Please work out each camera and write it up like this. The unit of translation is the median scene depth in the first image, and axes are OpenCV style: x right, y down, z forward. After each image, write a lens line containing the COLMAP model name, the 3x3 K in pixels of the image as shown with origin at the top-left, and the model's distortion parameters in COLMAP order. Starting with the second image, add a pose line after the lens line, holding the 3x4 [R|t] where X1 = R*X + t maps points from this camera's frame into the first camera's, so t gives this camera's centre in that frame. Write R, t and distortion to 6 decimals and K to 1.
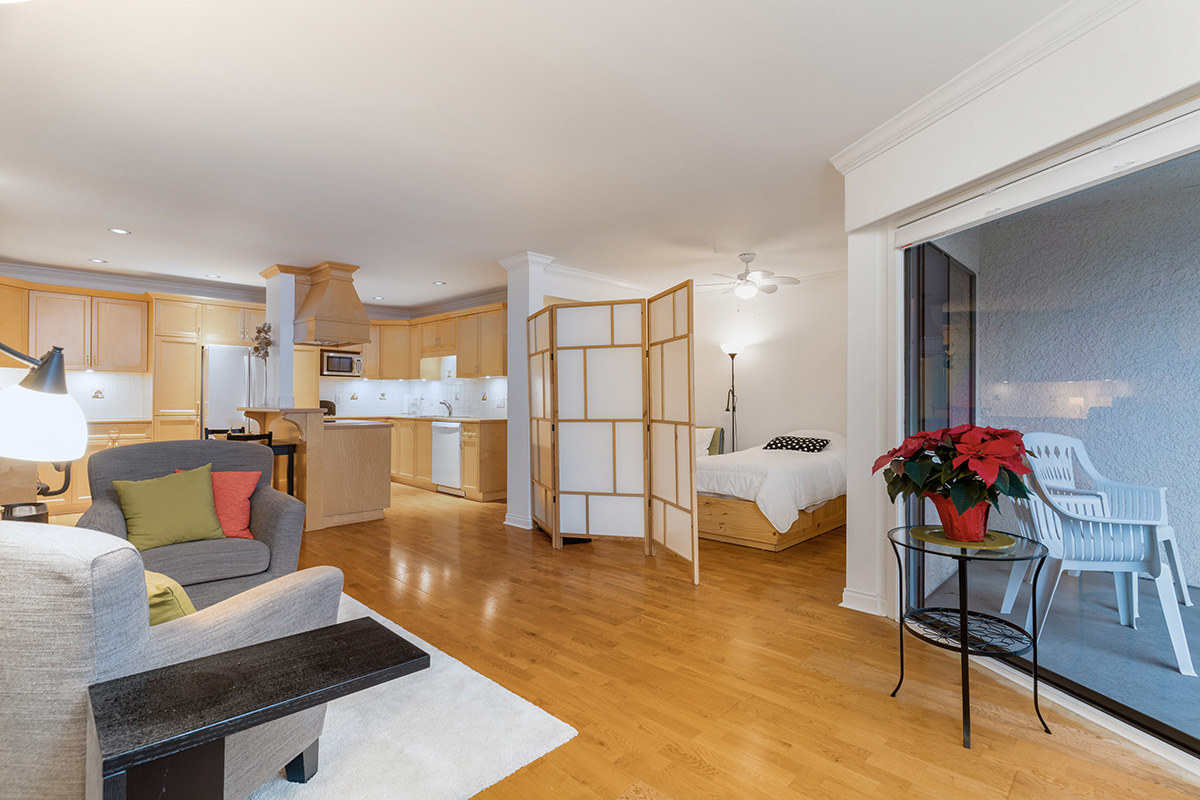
lens RADIAL K [[570.8, 0, 605.4], [0, 570.8, 401.1], [0, 0, 1]] dist [0.003634, 0.000115]
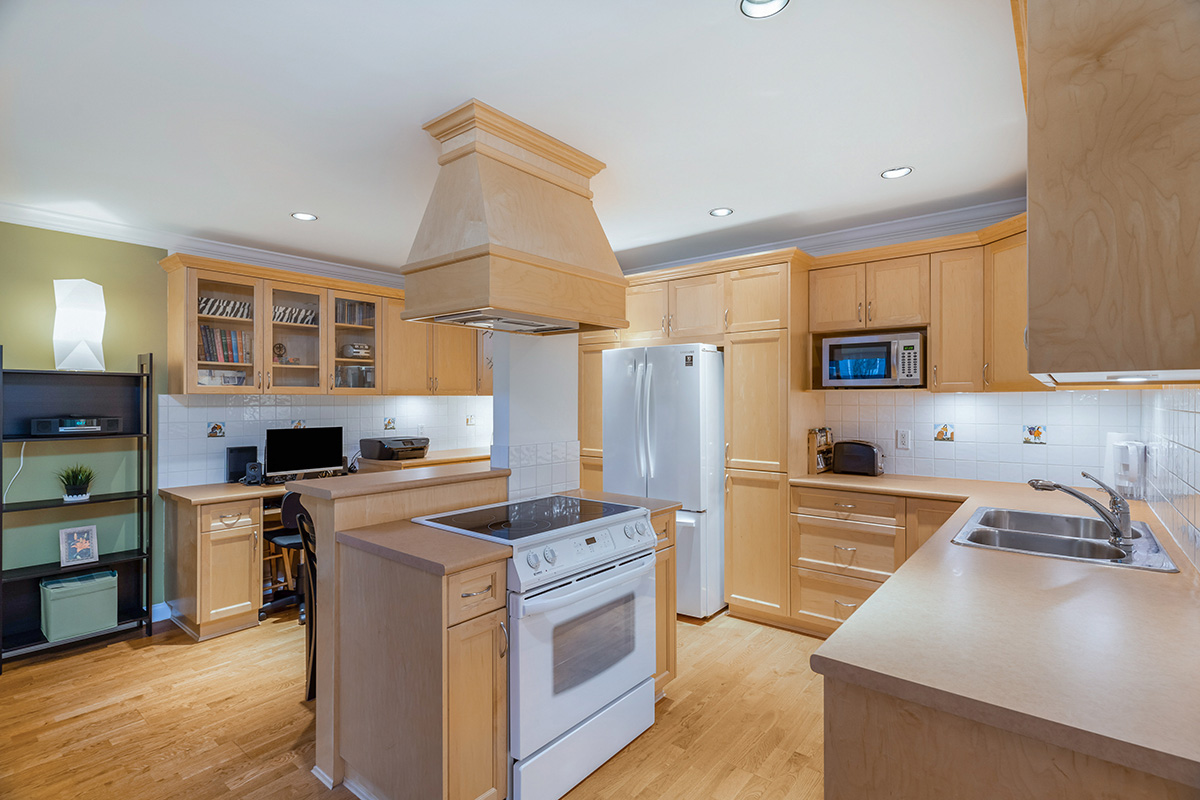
lens RADIAL K [[569.5, 0, 601.0], [0, 569.5, 399.0], [0, 0, 1]] dist [0.004366, -0.000679]
pose [[0.076560, -0.008042, -0.997033, -0.069387], [-0.000809, 0.999967, -0.008127, -0.043882], [0.997065, 0.001428, 0.076551, 1.061020]]
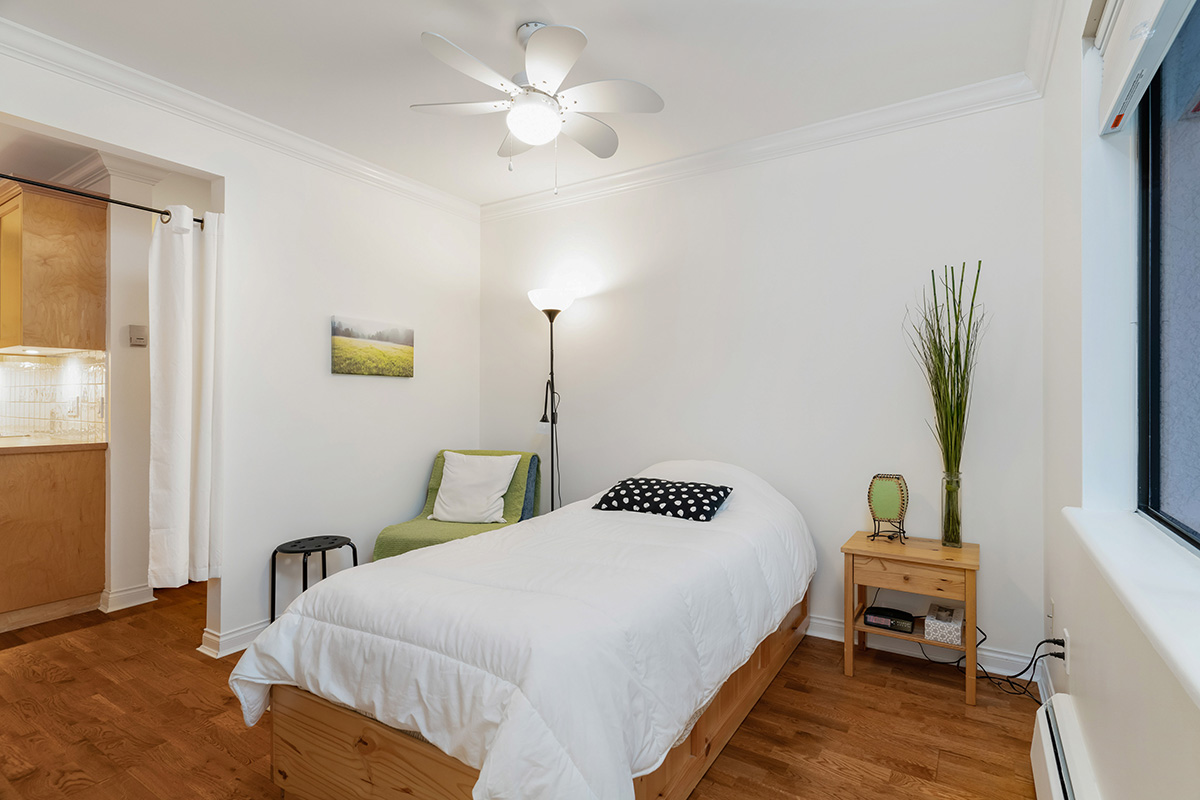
lens RADIAL K [[576.4, 0, 632.8], [0, 576.4, 399.1], [0, 0, 1]] dist [0.026360, 0.000040]
pose [[0.975883, -0.000166, 0.218293, 0.207166], [0.000639, 0.999998, -0.002099, -0.002490], [-0.218293, 0.002188, 0.975881, 0.545458]]
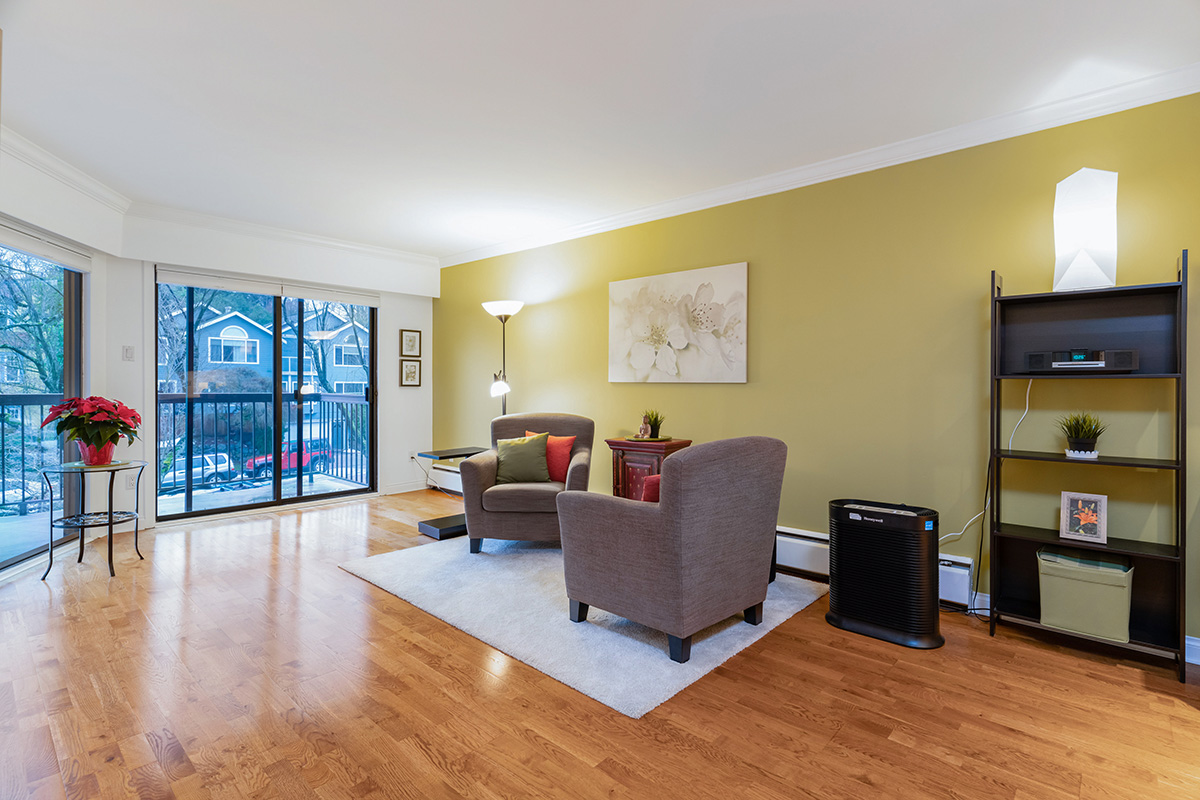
lens RADIAL K [[577.0, 0, 606.0], [0, 577.0, 389.1], [0, 0, 1]] dist [-0.000223, 0.001312]
pose [[-0.999609, -0.006412, -0.027213, -0.300041], [-0.006613, 0.999951, 0.007309, -0.001046], [0.027165, 0.007486, -0.999603, 1.020056]]
